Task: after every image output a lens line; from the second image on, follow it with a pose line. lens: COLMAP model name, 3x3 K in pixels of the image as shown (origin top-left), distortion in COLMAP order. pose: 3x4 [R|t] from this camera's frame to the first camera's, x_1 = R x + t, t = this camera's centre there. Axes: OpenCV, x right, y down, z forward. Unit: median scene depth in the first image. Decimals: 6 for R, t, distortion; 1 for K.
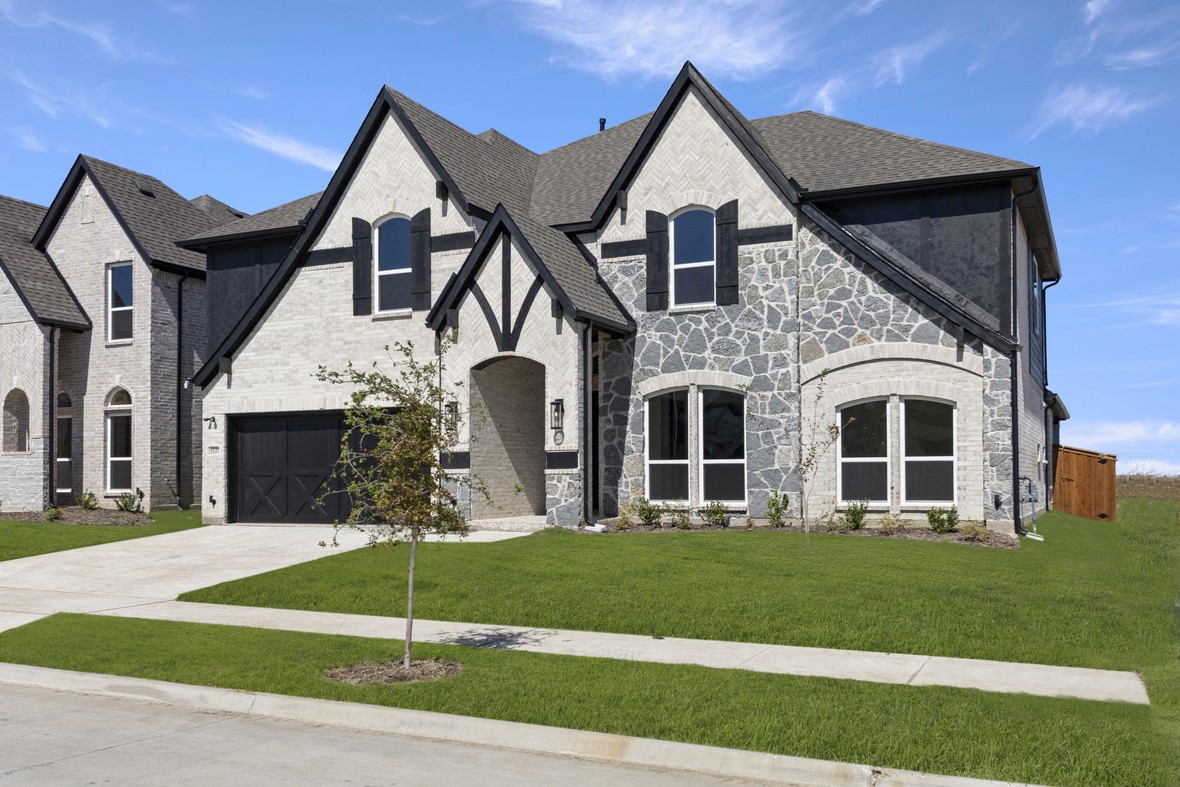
lens RADIAL K [[786.7, 0, 590.3], [0, 786.7, 390.2], [0, 0, 1]] dist [0.031111, 0.003828]
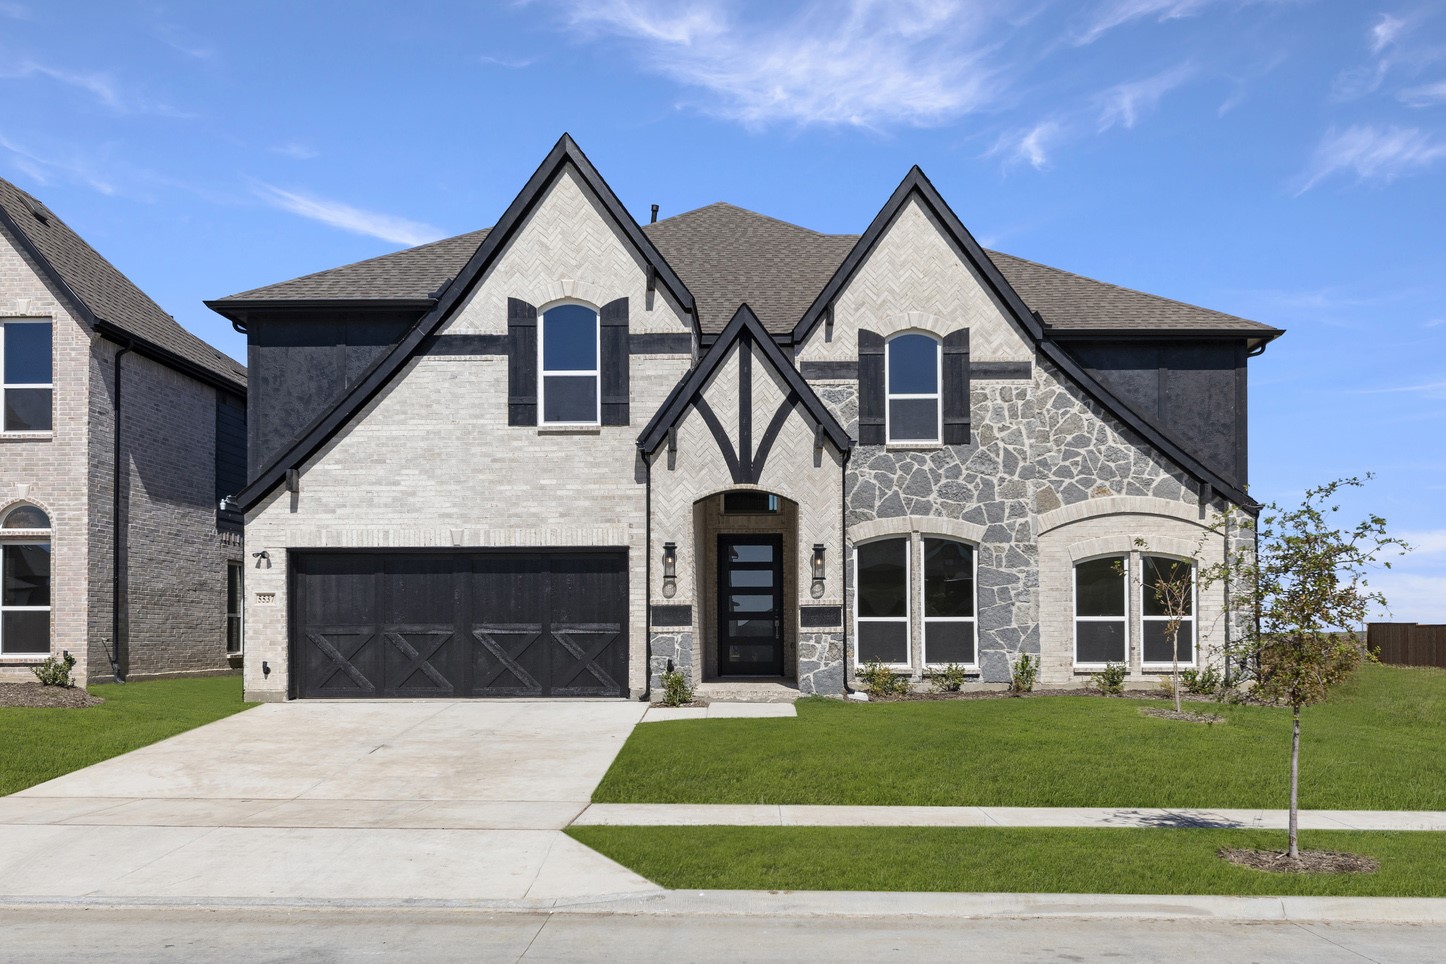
lens RADIAL K [[917.5, 0, 727.9], [0, 917.5, 533.1], [0, 0, 1]] dist [0.032061, -0.000866]
pose [[0.948592, 0.036345, 0.314408, -0.390904], [-0.036293, 0.999323, -0.006021, 0.008004], [-0.314414, -0.005700, 0.949269, 0.087895]]
